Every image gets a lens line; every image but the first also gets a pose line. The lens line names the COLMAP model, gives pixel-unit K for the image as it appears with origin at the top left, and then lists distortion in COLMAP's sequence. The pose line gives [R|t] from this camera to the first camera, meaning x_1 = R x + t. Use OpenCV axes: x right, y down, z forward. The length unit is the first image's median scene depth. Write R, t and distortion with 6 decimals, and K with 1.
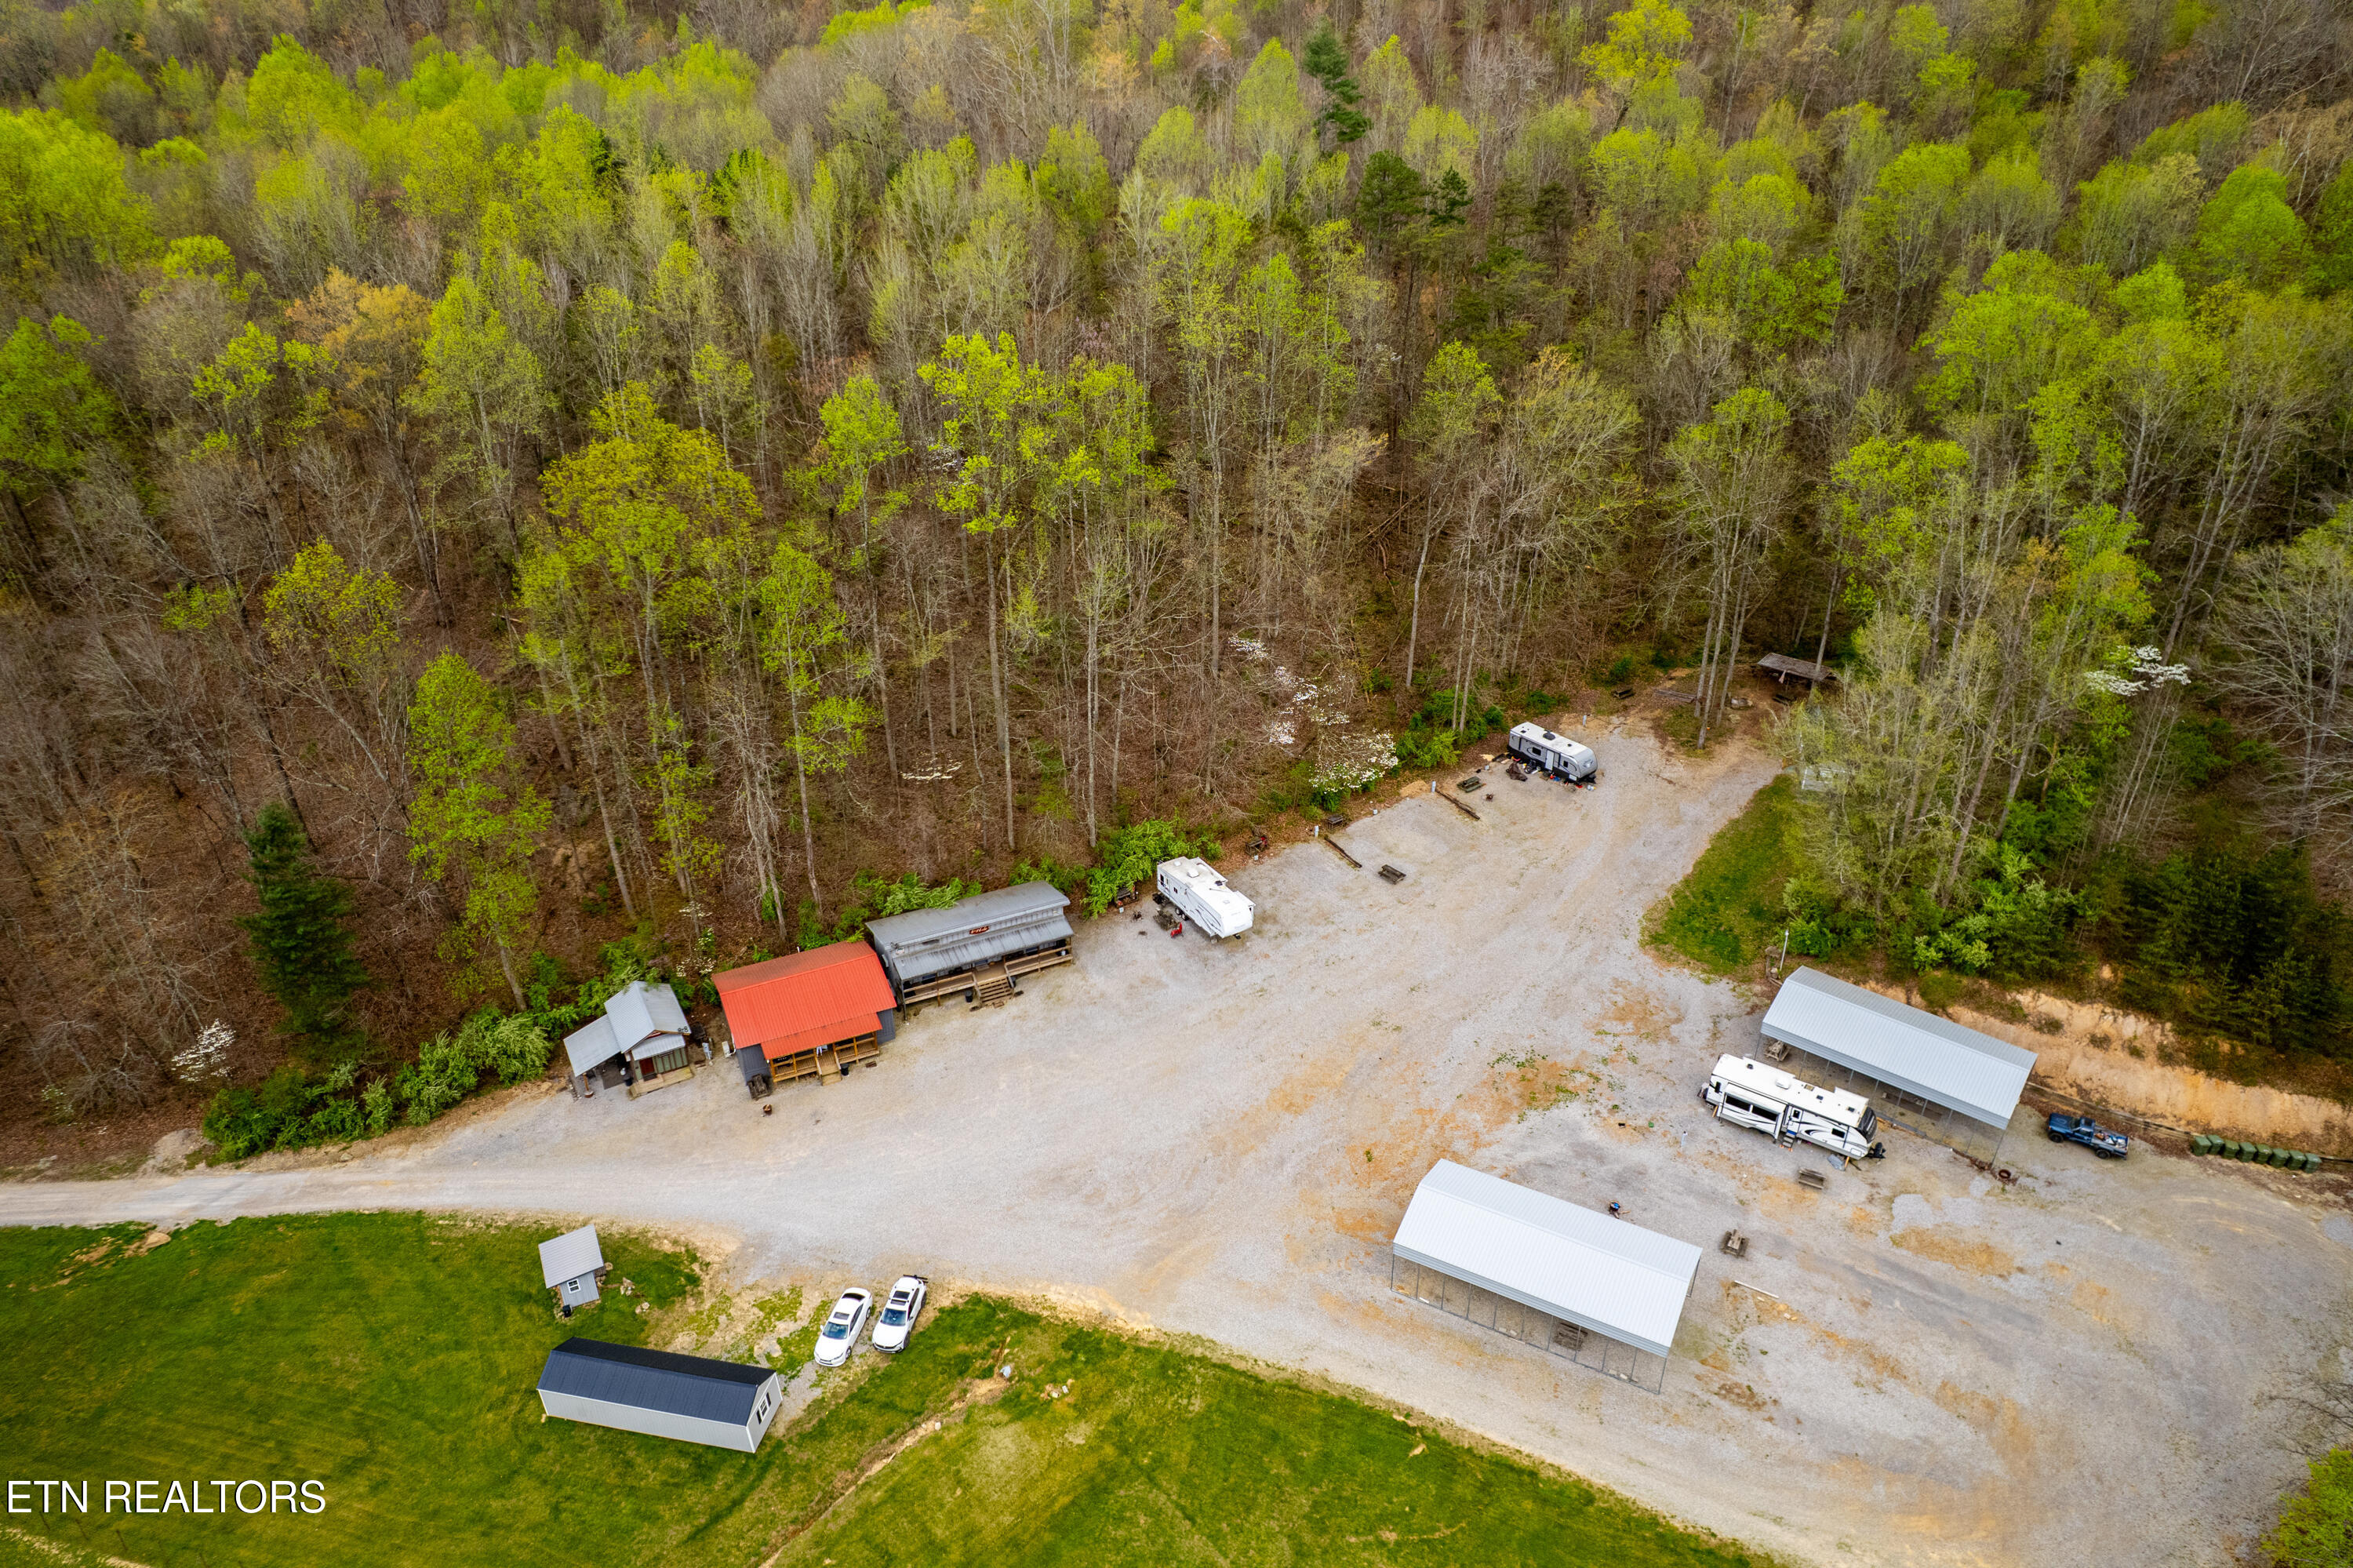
lens RADIAL K [[1494.9, 0, 1176.5], [0, 1494.9, 784.0], [0, 0, 1]] dist [-0.073801, 0.063866]
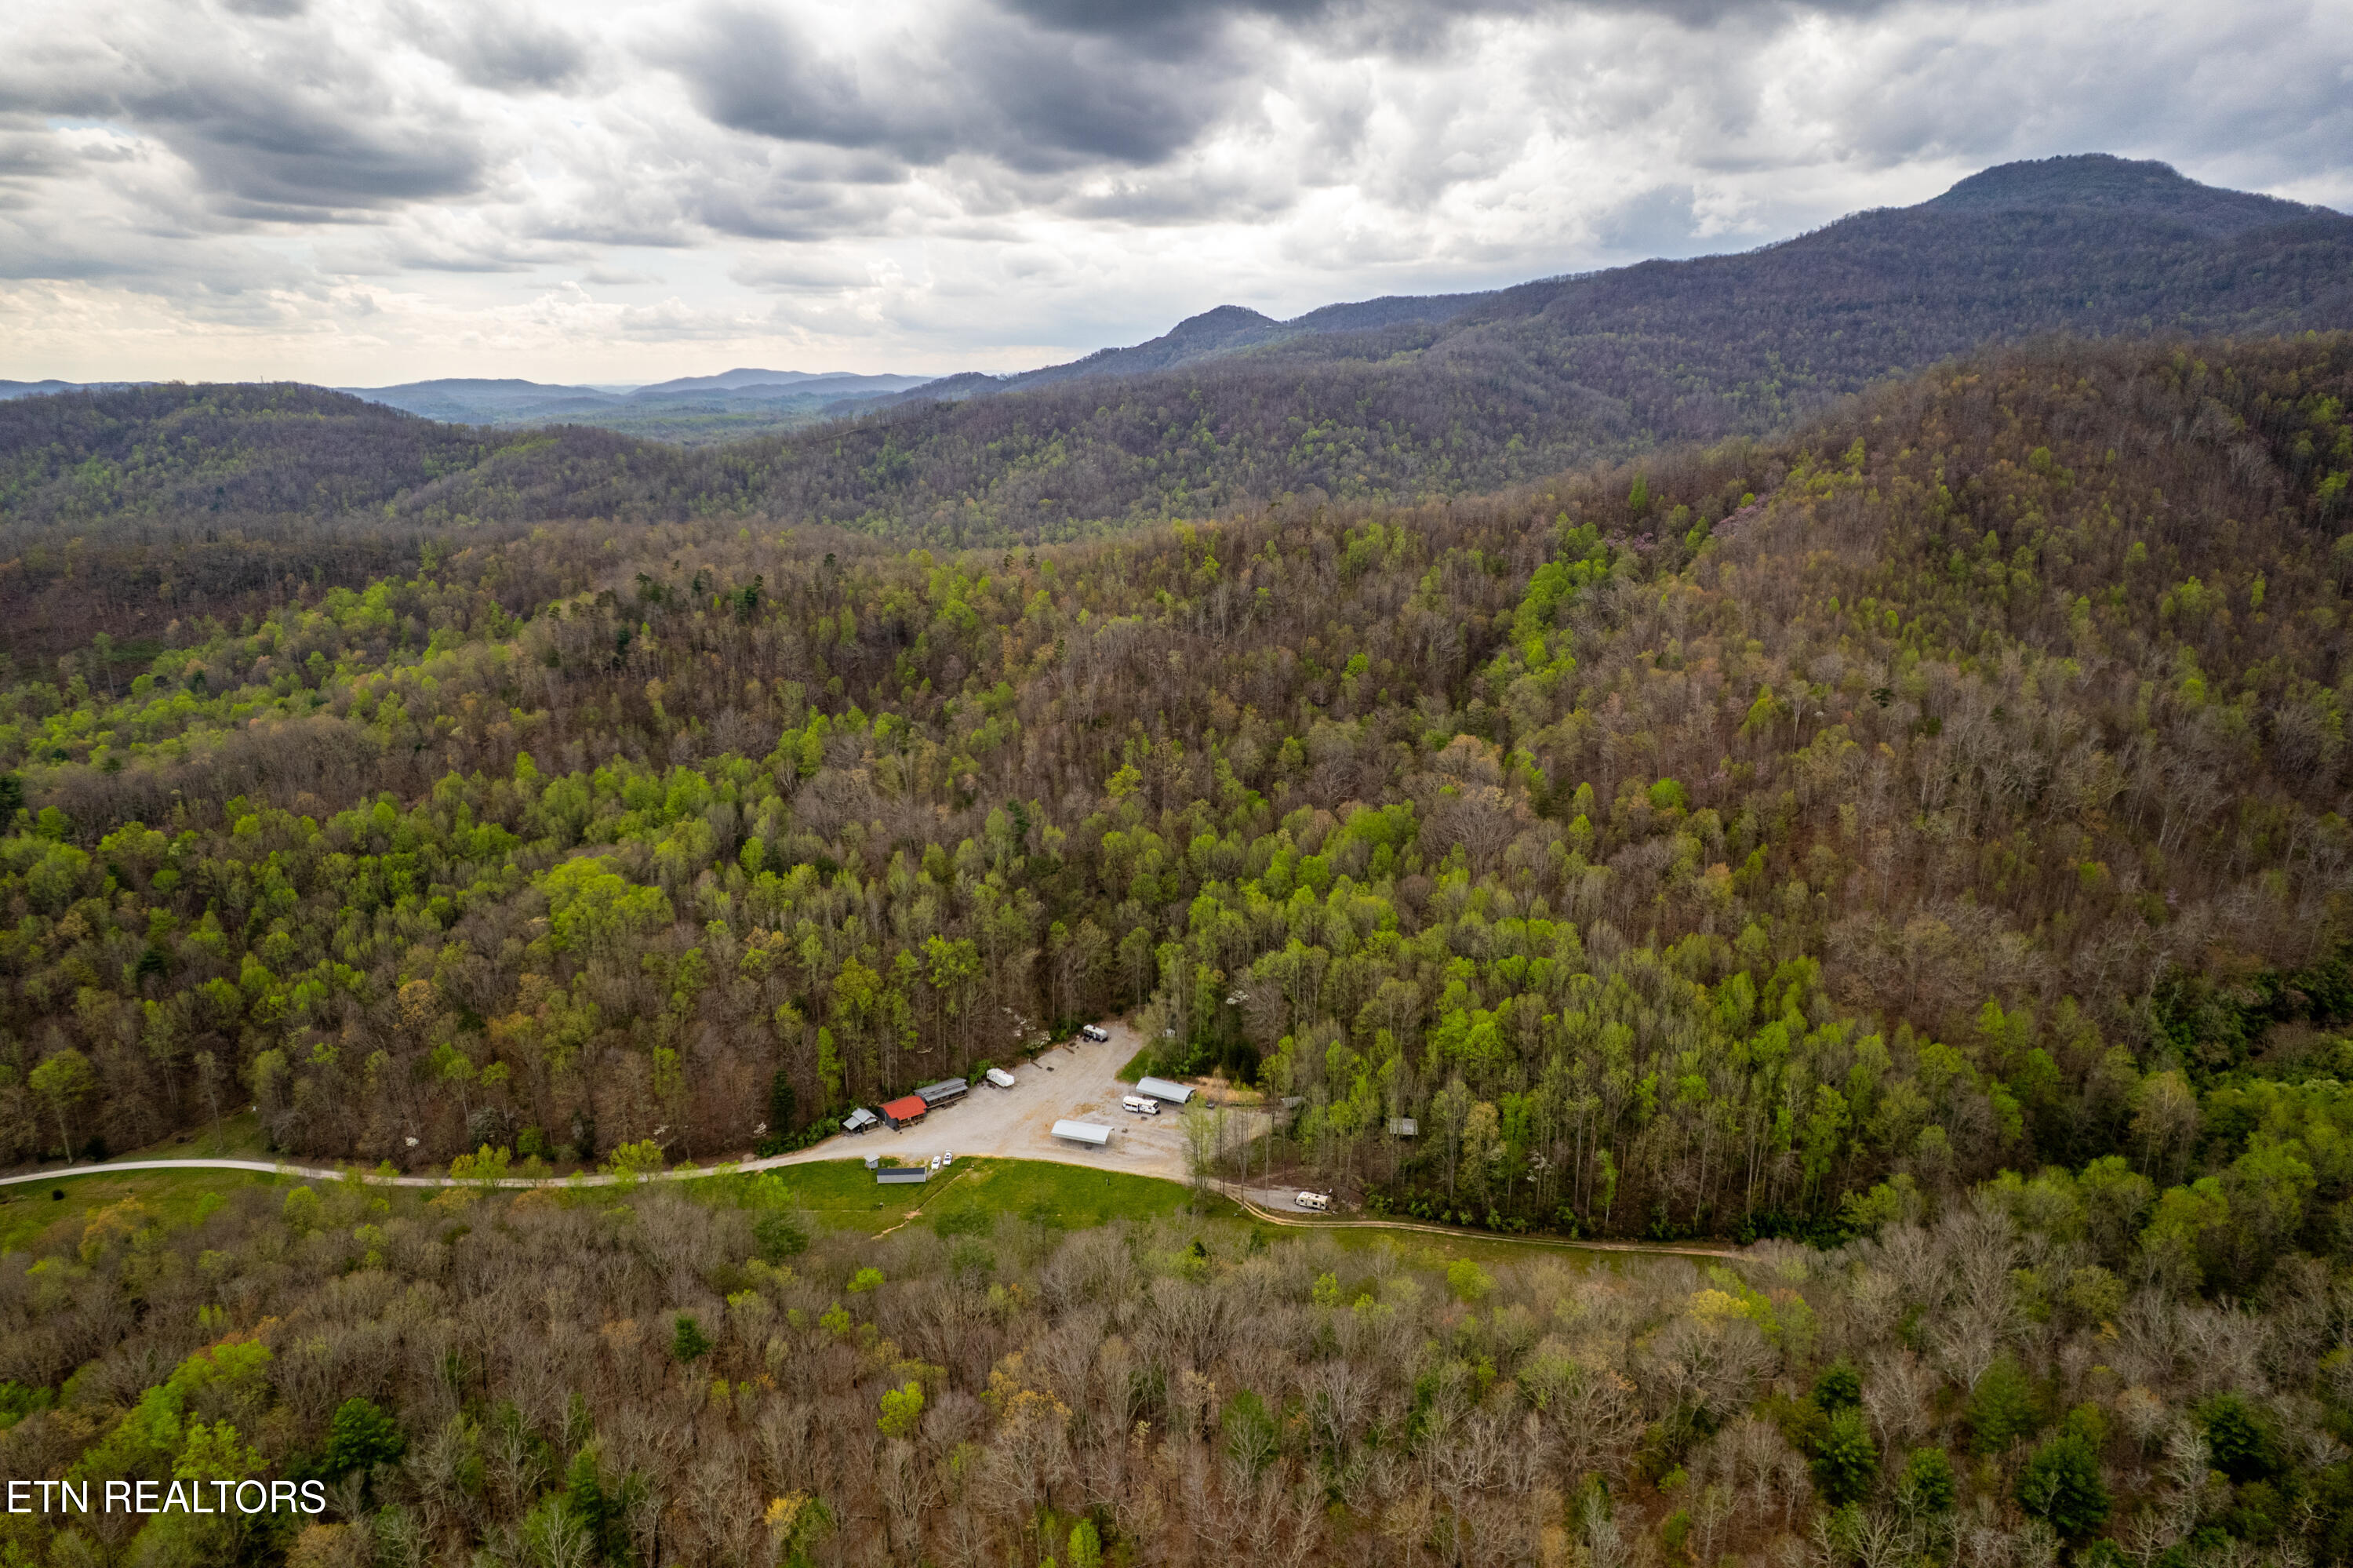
lens RADIAL K [[1448.8, 0, 1175.5], [0, 1448.8, 929.8], [0, 0, 1]] dist [-0.042976, 0.023614]
pose [[0.978480, -0.066308, 0.195399, -0.276476], [0.091375, 0.988291, -0.122195, 0.224130], [-0.185009, 0.137420, 0.973081, -3.107160]]
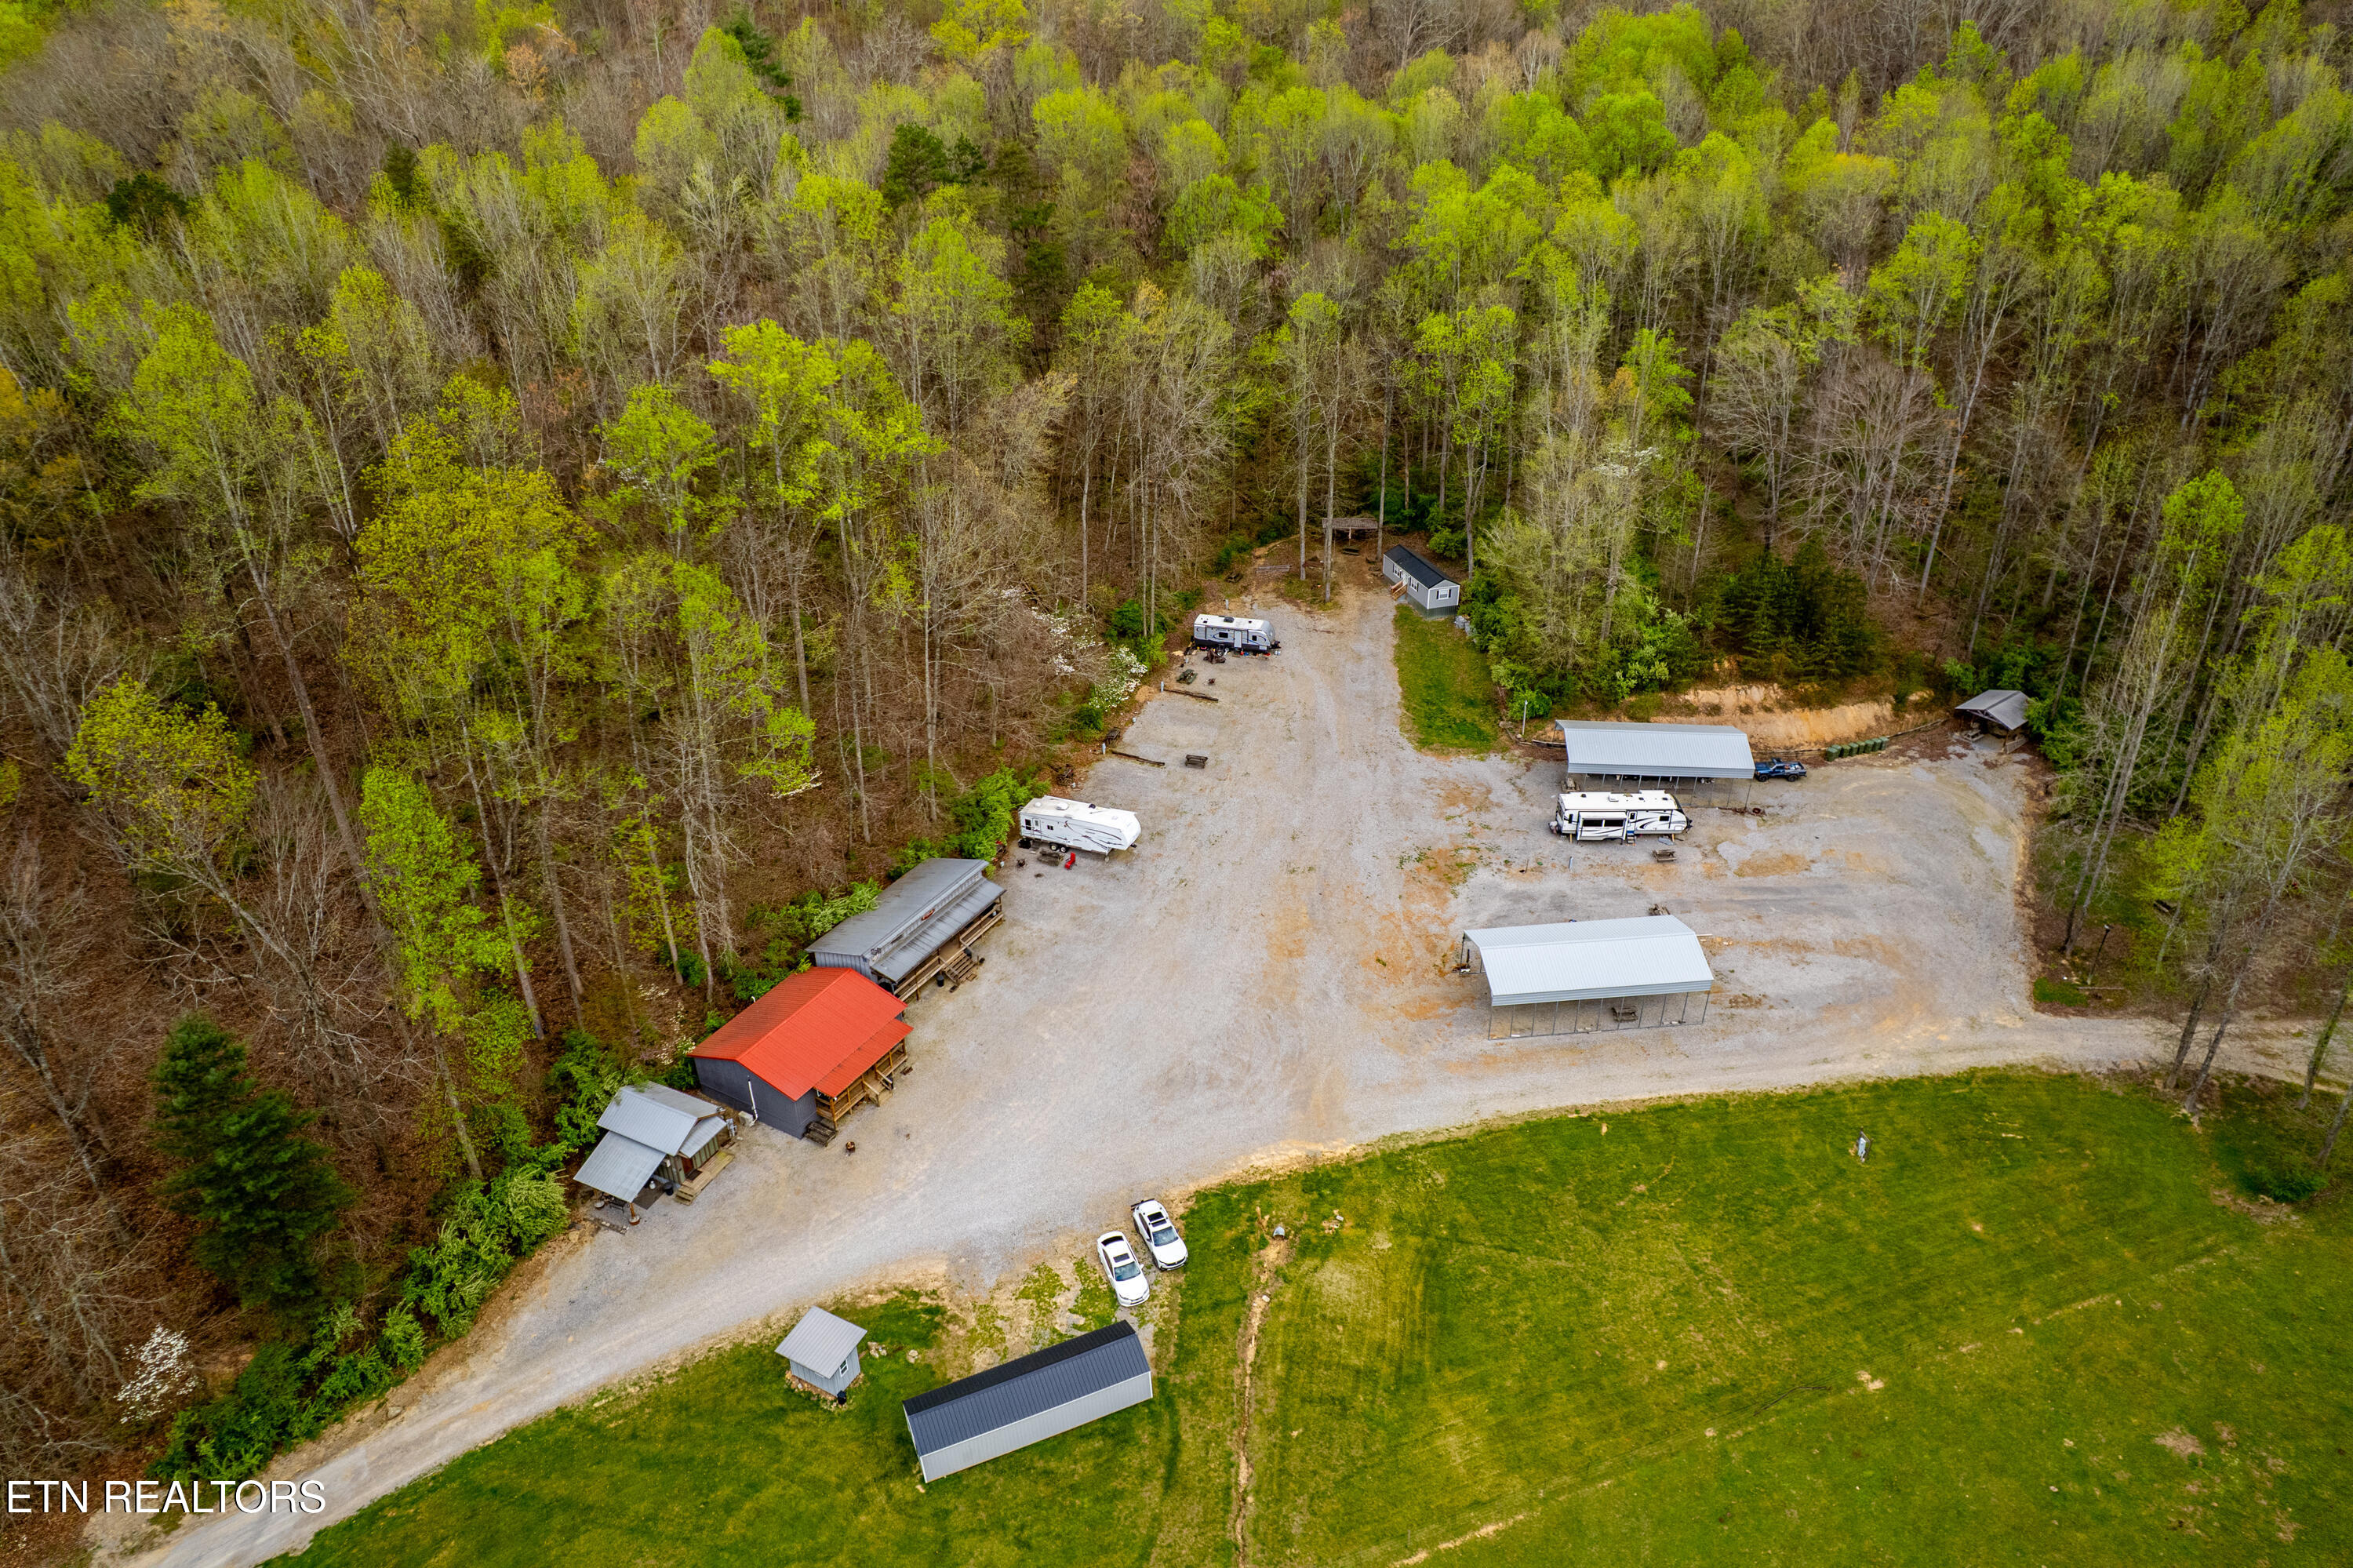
lens RADIAL K [[1463.7, 0, 1167.0], [0, 1463.7, 827.0], [0, 0, 1]] dist [-0.031700, 0.003311]
pose [[0.822764, -0.296524, 0.484905, -0.501987], [0.281984, 0.953686, 0.104731, -0.015366], [-0.493502, 0.050567, 0.868274, 0.083681]]
